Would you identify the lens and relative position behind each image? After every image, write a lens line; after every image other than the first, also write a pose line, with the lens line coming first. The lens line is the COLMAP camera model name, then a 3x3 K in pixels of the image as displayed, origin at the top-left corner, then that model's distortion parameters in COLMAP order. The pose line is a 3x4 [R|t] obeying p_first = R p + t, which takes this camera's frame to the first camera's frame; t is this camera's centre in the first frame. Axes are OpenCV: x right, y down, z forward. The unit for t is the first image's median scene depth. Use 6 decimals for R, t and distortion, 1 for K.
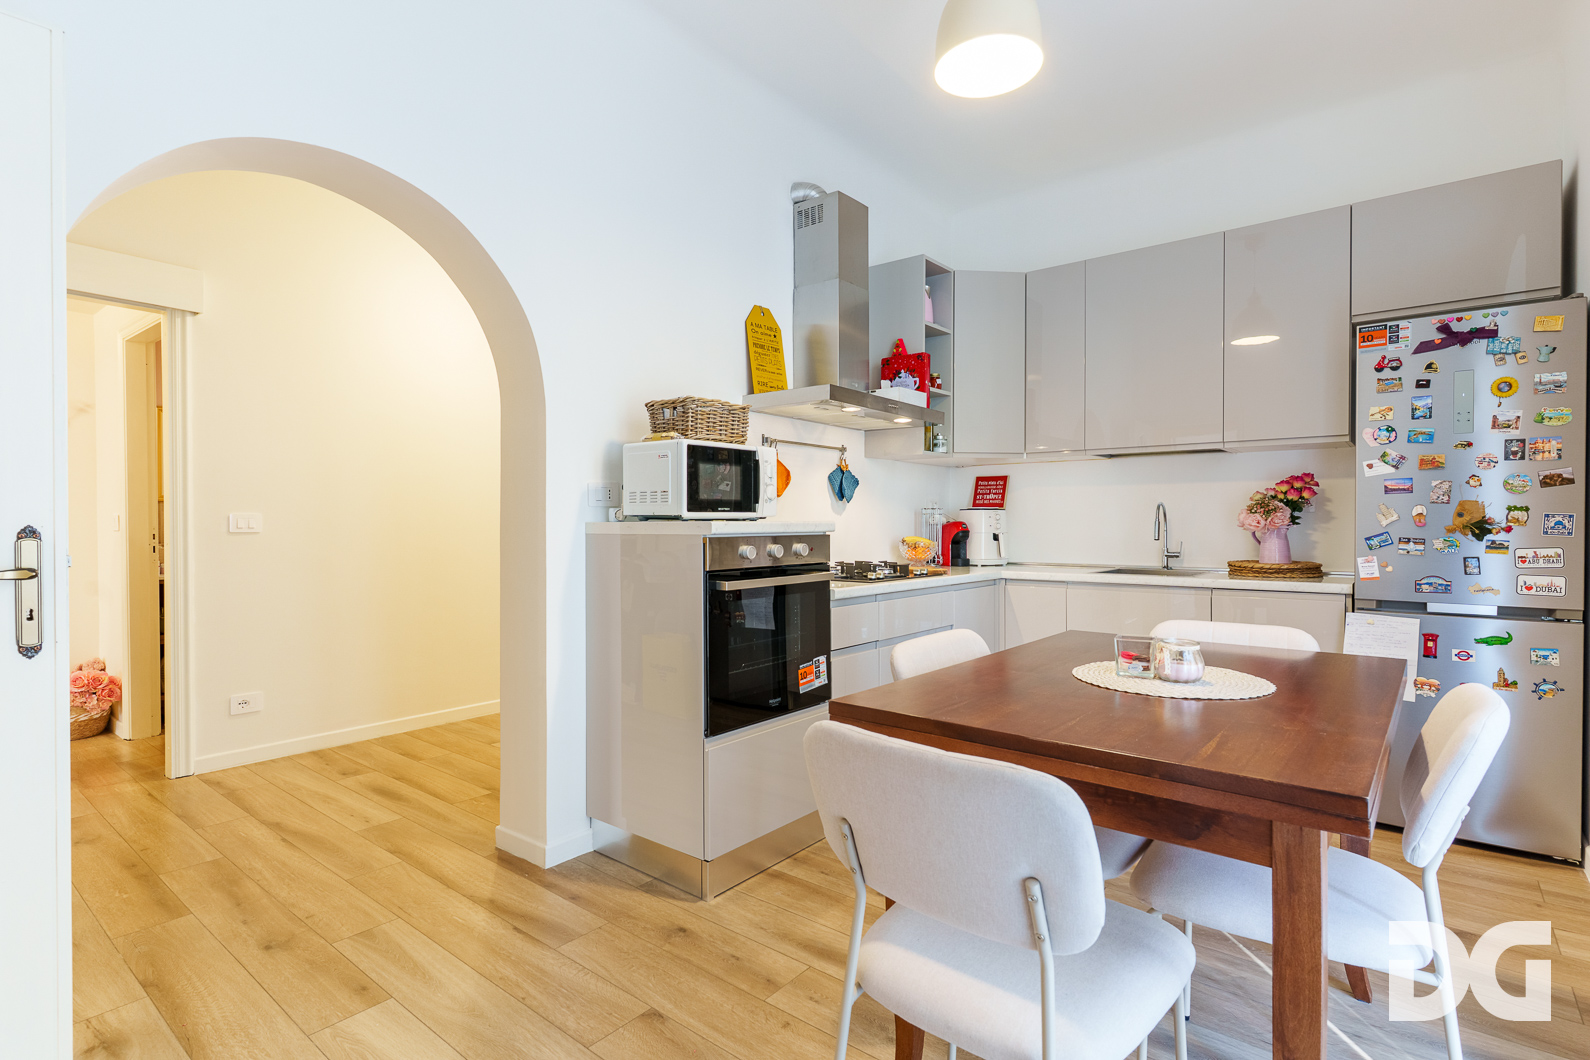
lens RADIAL K [[772.7, 0, 795.0], [0, 772.7, 530.0], [0, 0, 1]] dist [0.001535, 0.000250]
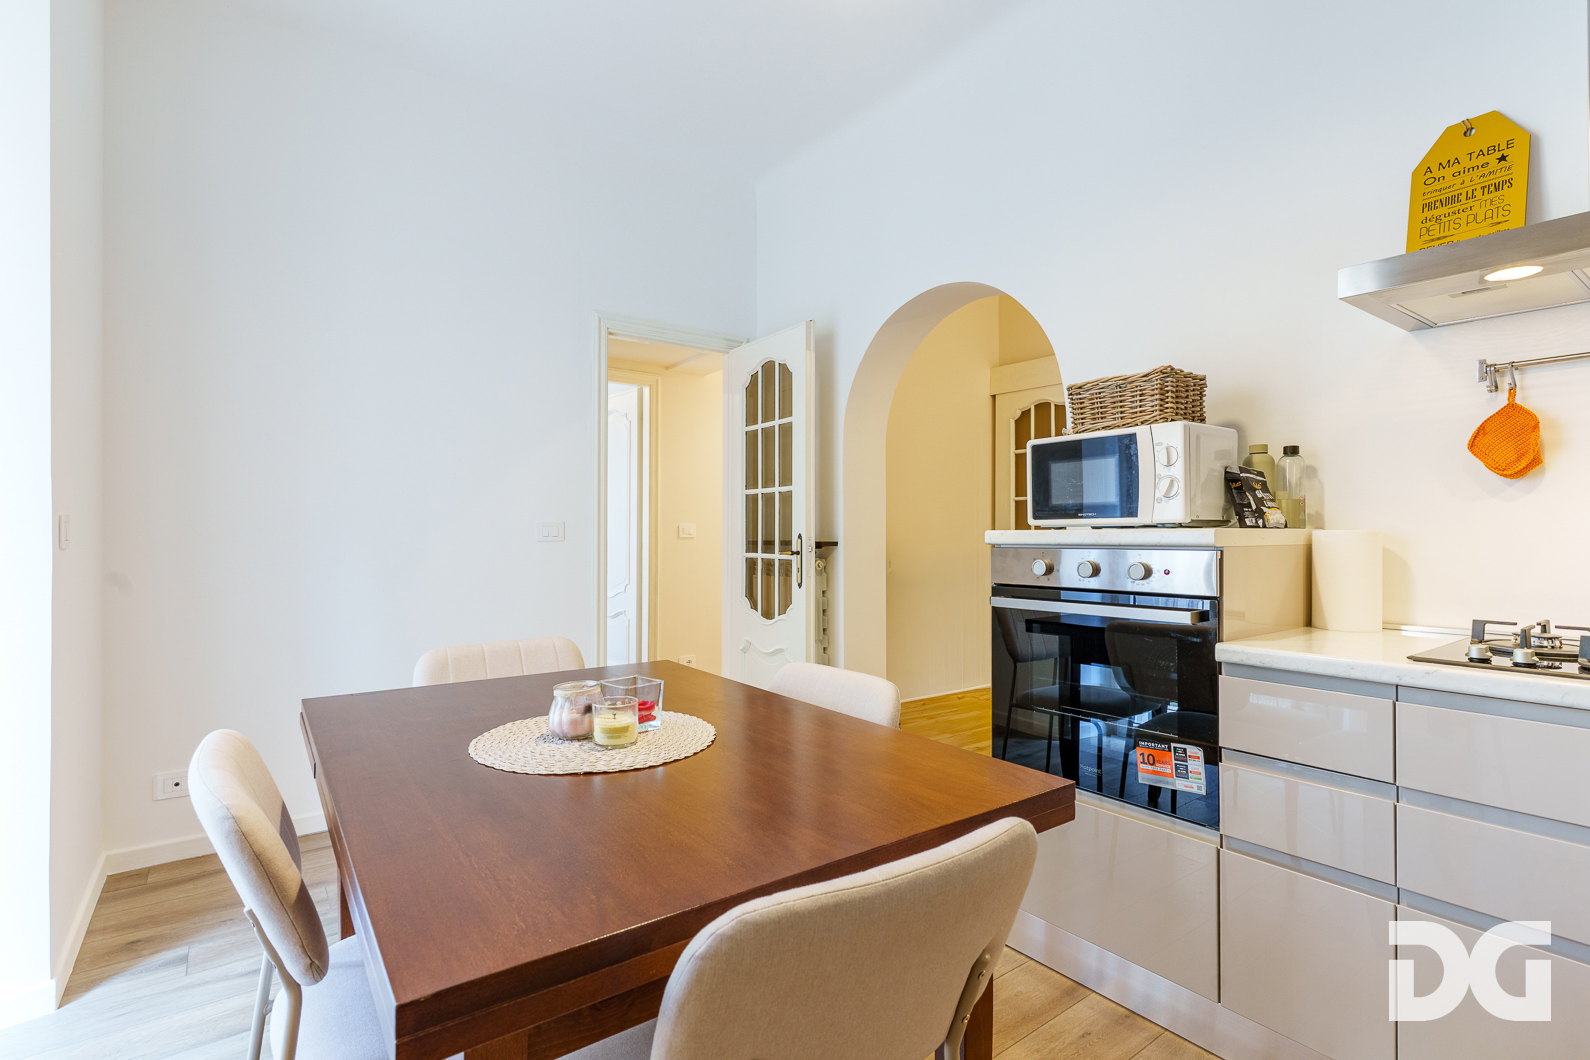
lens RADIAL K [[754.7, 0, 792.3], [0, 754.7, 531.6], [0, 0, 1]] dist [0.002117, 0.000936]
pose [[-0.255313, 0.000082, -0.966859, 0.571713], [-0.005047, 0.999986, 0.001417, -0.006740], [0.966845, 0.005241, -0.255309, 0.685821]]
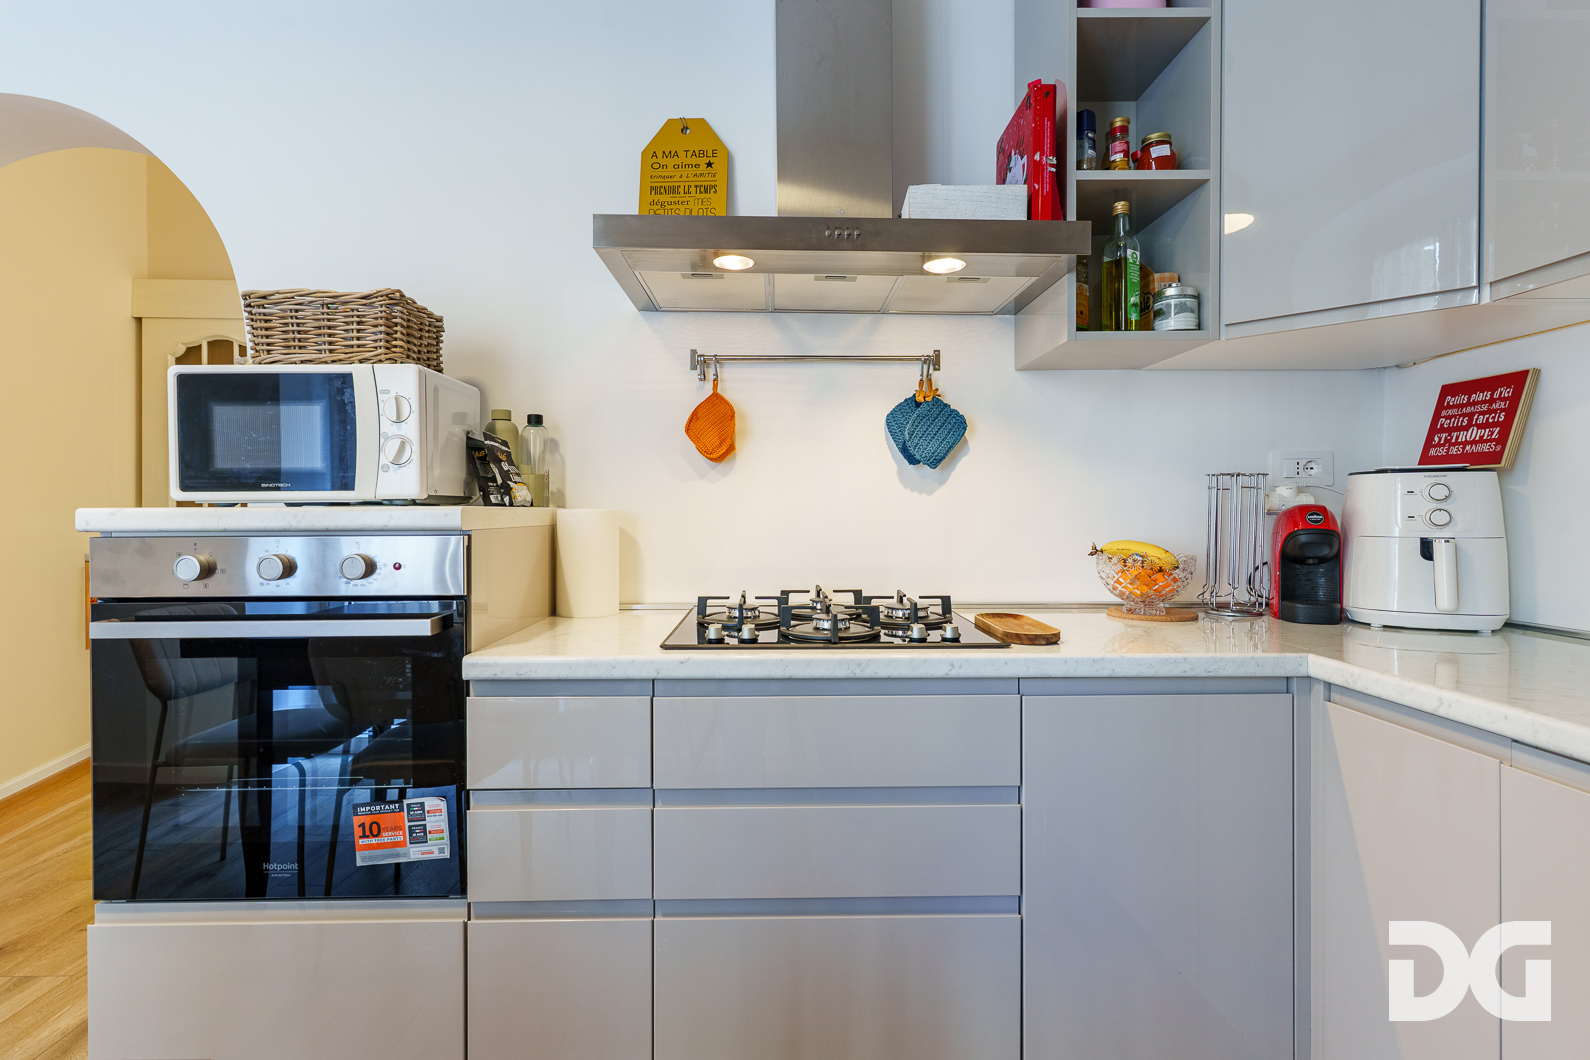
lens RADIAL K [[764.4, 0, 799.9], [0, 764.4, 515.8], [0, 0, 1]] dist [0.000747, 0.000865]
pose [[0.644064, 0.006351, -0.764945, 0.429011], [-0.005843, 0.999977, 0.003383, -0.007125], [0.764949, 0.002291, 0.644087, 0.709559]]
